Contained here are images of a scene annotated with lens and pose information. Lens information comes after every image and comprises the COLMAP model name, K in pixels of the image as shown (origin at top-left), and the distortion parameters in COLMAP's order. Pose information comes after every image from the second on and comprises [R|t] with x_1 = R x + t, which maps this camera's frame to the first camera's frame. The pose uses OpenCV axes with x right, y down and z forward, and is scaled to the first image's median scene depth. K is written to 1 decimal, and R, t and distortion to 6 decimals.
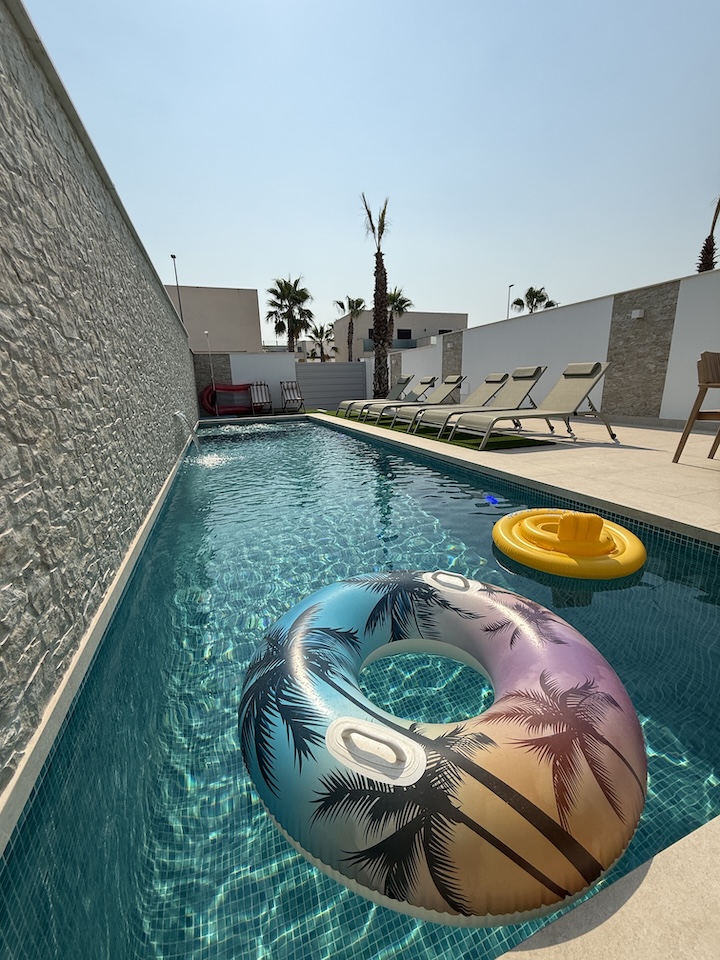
lens RADIAL K [[382.3, 0, 358.4], [0, 382.3, 475.6], [0, 0, 1]] dist [-0.000651, -0.000195]
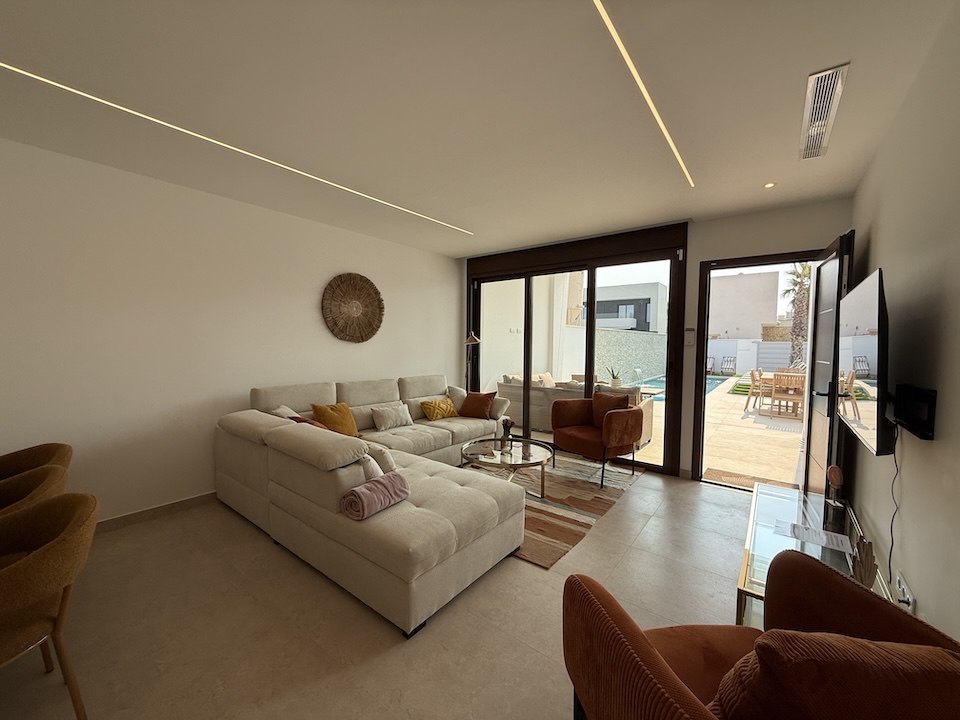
lens RADIAL K [[382.3, 0, 478.6], [0, 382.3, 361.1], [0, 0, 1]] dist [-0.000651, -0.000195]
pose [[0.527754, 0.075954, -0.845994, 0.264731], [-0.220026, 0.974222, -0.049792, 0.038941], [0.820405, 0.212419, 0.530862, -0.315936]]
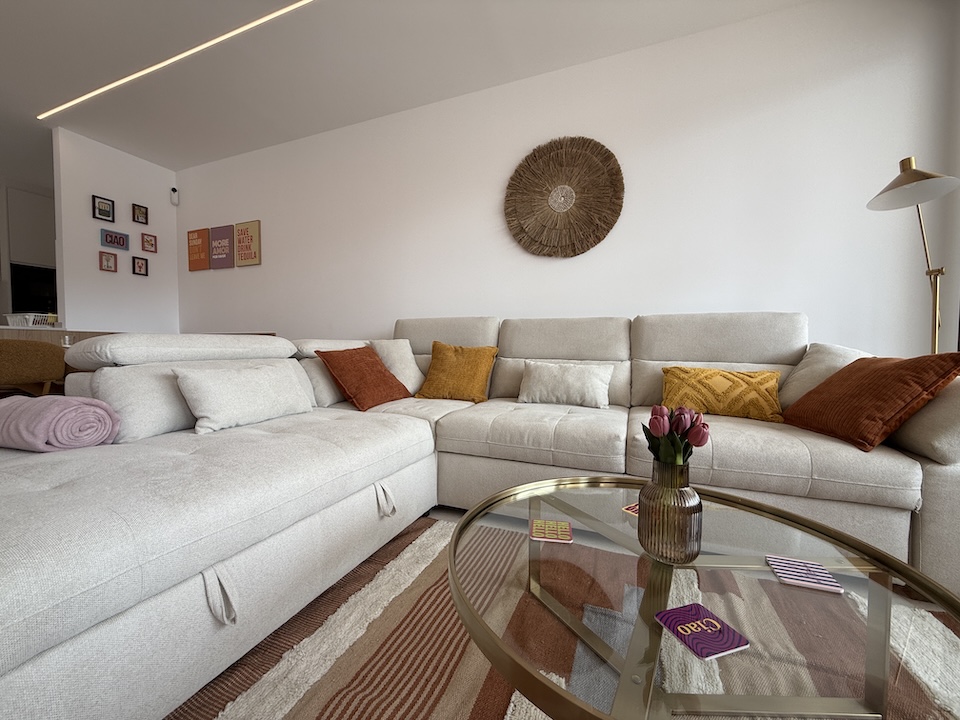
lens RADIAL K [[382.3, 0, 479.5], [0, 382.3, 361.3], [0, 0, 1]] dist [-0.000651, -0.000195]
pose [[-0.669970, 0.051815, -0.740578, 0.183246], [-0.156522, 0.965279, 0.209135, 0.043184], [0.725701, 0.256031, -0.638598, -0.219000]]
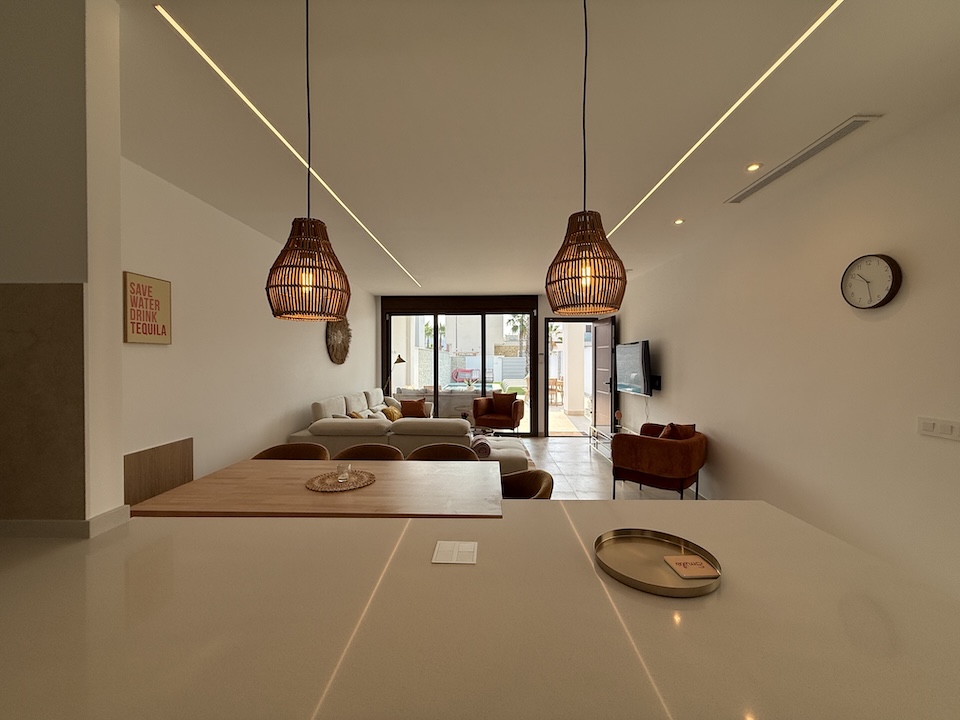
lens RADIAL K [[382.3, 0, 478.4], [0, 382.3, 363.0], [0, 0, 1]] dist [-0.000651, -0.000195]
pose [[0.928201, 0.032263, -0.370679, 0.240123], [-0.111322, 0.974680, -0.193924, 0.065227], [0.355037, 0.221265, 0.908290, -0.433128]]
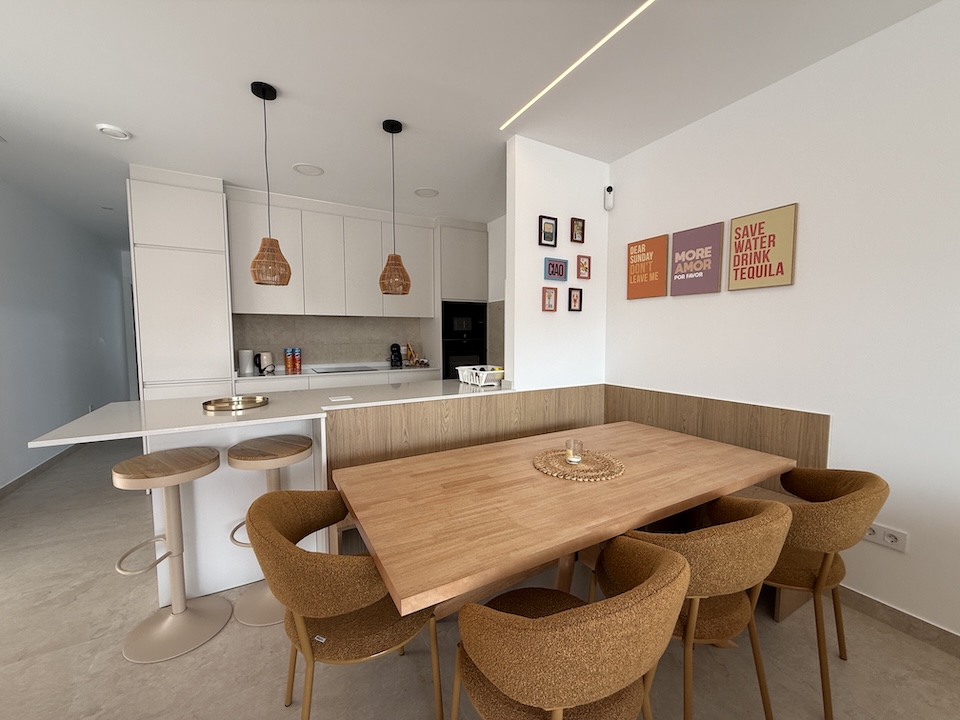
lens RADIAL K [[382.3, 0, 479.0], [0, 382.3, 363.0], [0, 0, 1]] dist [-0.000651, -0.000195]
pose [[-0.985913, 0.043149, -0.161599, 0.206274], [-0.008197, 0.952526, 0.304348, 0.042853], [0.167060, 0.301385, -0.938754, -0.308855]]
